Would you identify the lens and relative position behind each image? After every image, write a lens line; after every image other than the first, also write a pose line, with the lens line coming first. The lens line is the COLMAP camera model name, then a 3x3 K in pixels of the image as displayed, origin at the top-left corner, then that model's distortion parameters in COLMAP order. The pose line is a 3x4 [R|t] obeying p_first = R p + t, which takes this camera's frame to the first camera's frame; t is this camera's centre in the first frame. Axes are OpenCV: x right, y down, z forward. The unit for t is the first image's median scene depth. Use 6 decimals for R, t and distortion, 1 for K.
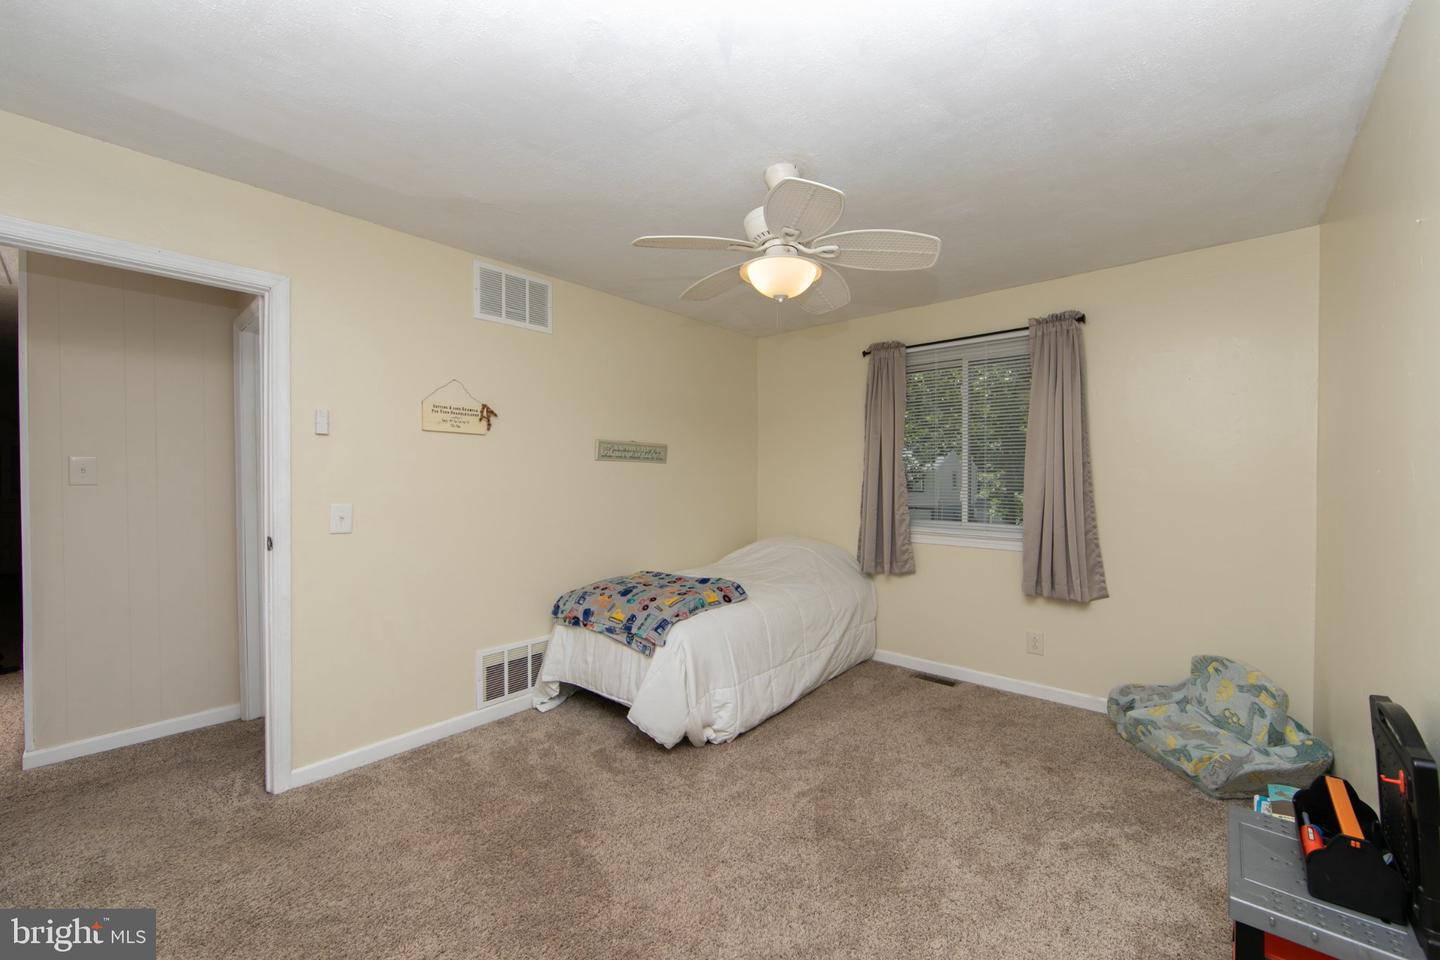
lens RADIAL K [[564.6, 0, 719.7], [0, 564.6, 476.3], [0, 0, 1]] dist [-0.007217, 0.000507]
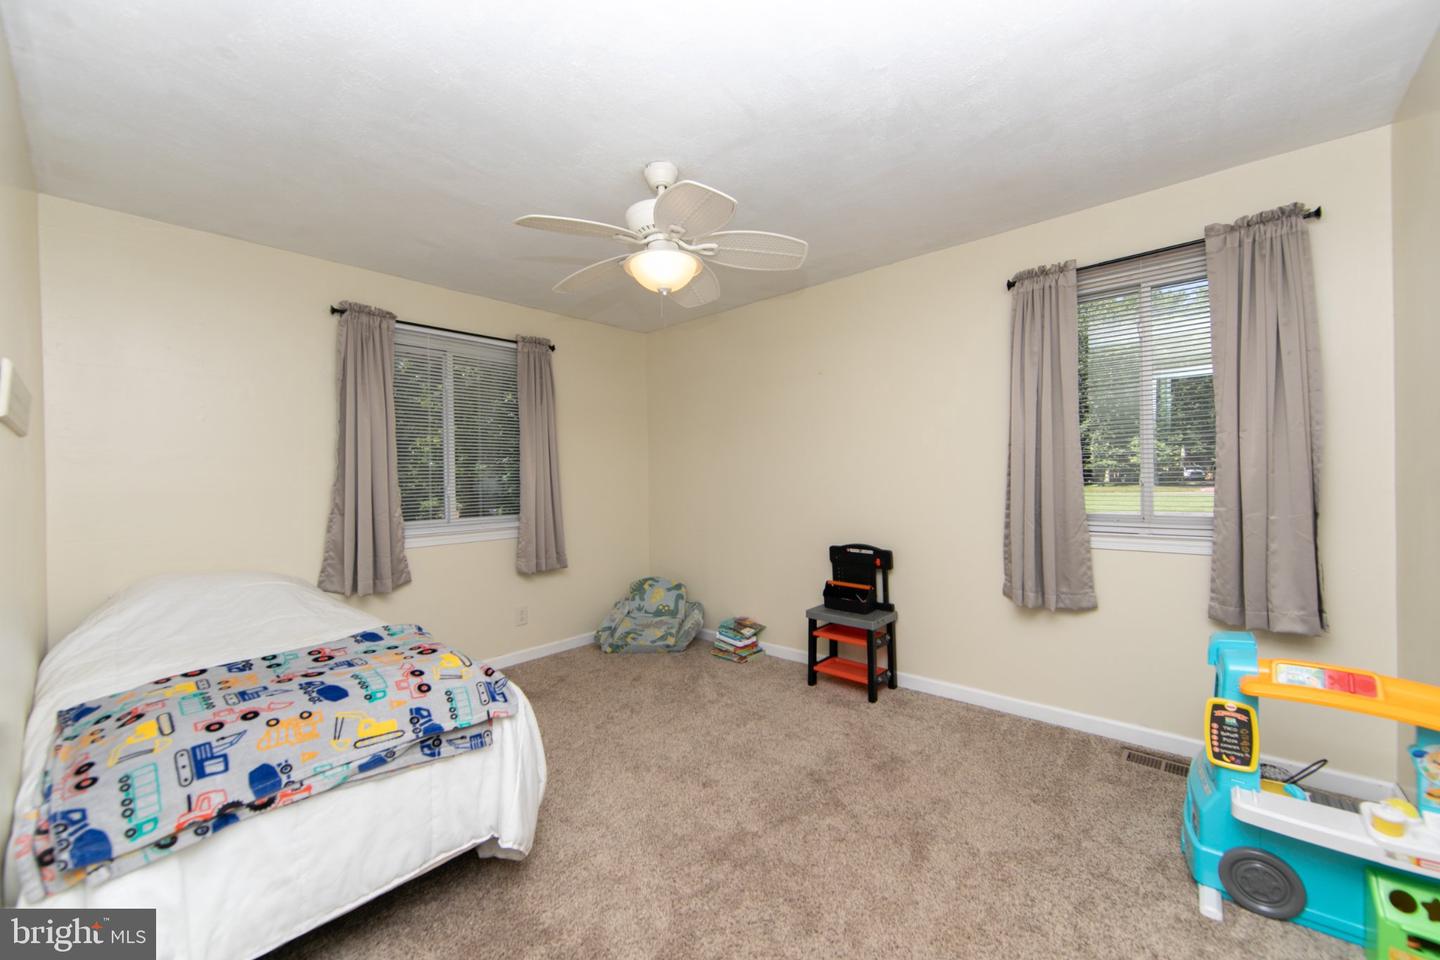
lens RADIAL K [[564.6, 0, 719.9], [0, 564.6, 481.8], [0, 0, 1]] dist [-0.007217, 0.000507]
pose [[-0.002072, -0.008060, 0.999965, -0.679886], [0.016314, 0.999834, 0.008092, 0.020686], [-0.999865, 0.016331, -0.001940, 0.667291]]
